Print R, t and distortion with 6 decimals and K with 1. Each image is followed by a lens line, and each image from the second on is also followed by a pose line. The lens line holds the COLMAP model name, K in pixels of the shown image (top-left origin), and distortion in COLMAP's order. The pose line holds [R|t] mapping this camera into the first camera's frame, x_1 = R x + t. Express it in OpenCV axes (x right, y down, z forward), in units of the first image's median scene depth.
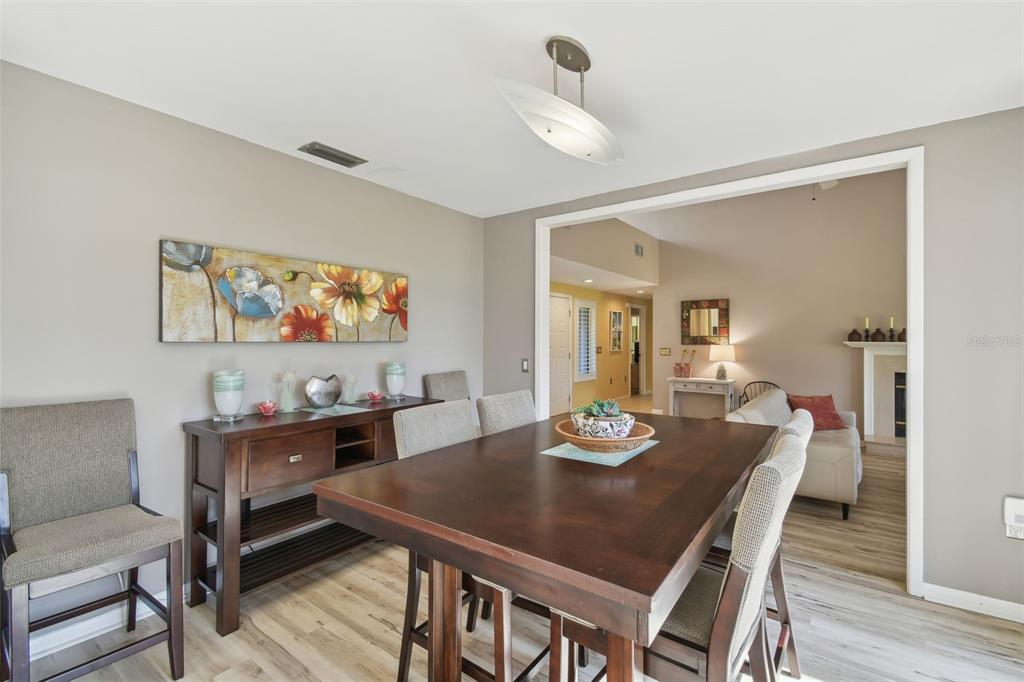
lens RADIAL K [[451.0, 0, 506.9], [0, 451.0, 339.0], [0, 0, 1]] dist [0.030322, -0.005230]
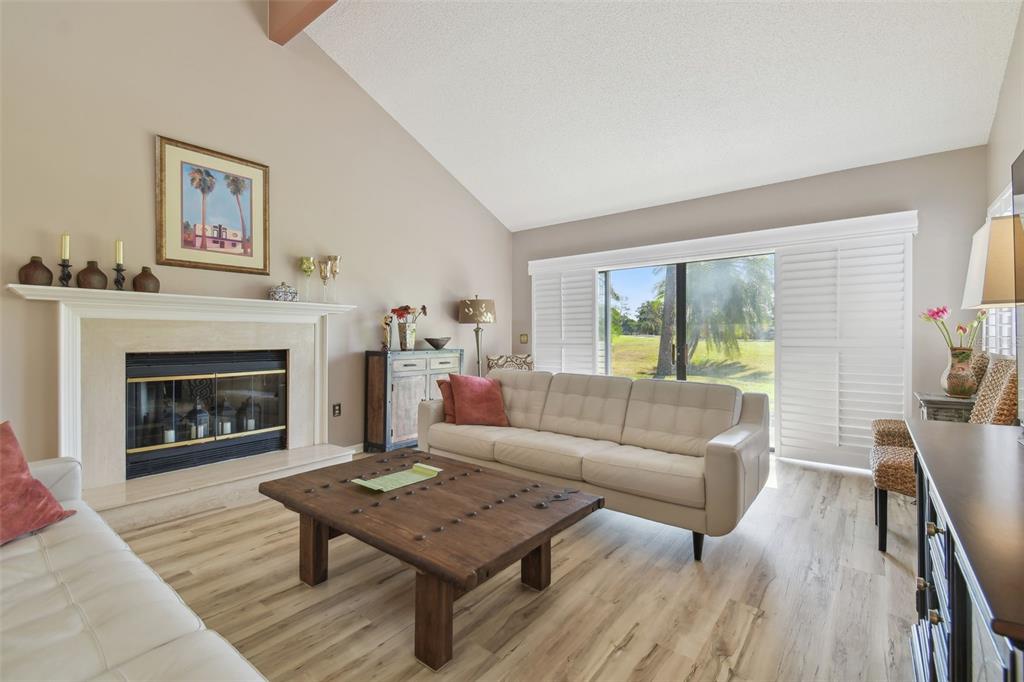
lens RADIAL K [[451.0, 0, 507.7], [0, 451.0, 337.1], [0, 0, 1]] dist [0.030322, -0.005230]
pose [[0.016111, -0.002422, 0.999867, 0.338725], [0.002551, 0.999994, 0.002381, 0.054338], [-0.999867, 0.002513, 0.016117, 0.559077]]
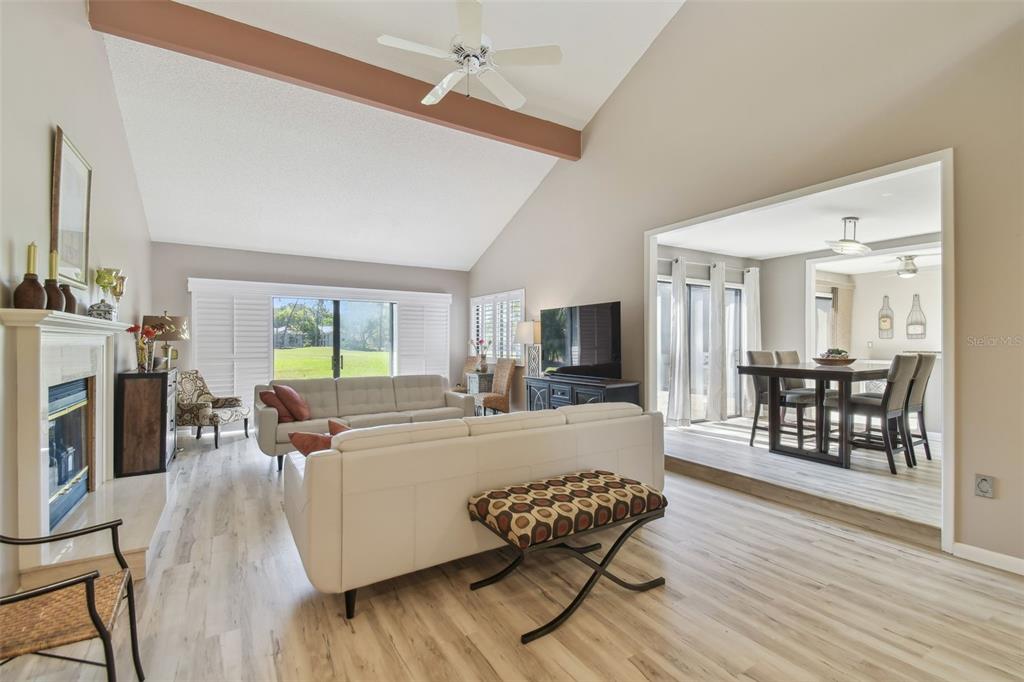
lens RADIAL K [[451.0, 0, 516.2], [0, 451.0, 341.1], [0, 0, 1]] dist [0.030322, -0.005230]
pose [[-0.937406, 0.000711, 0.348237, 0.295037], [0.001965, 0.999993, 0.003249, 0.029512], [-0.348232, 0.003730, -0.937401, 1.215603]]
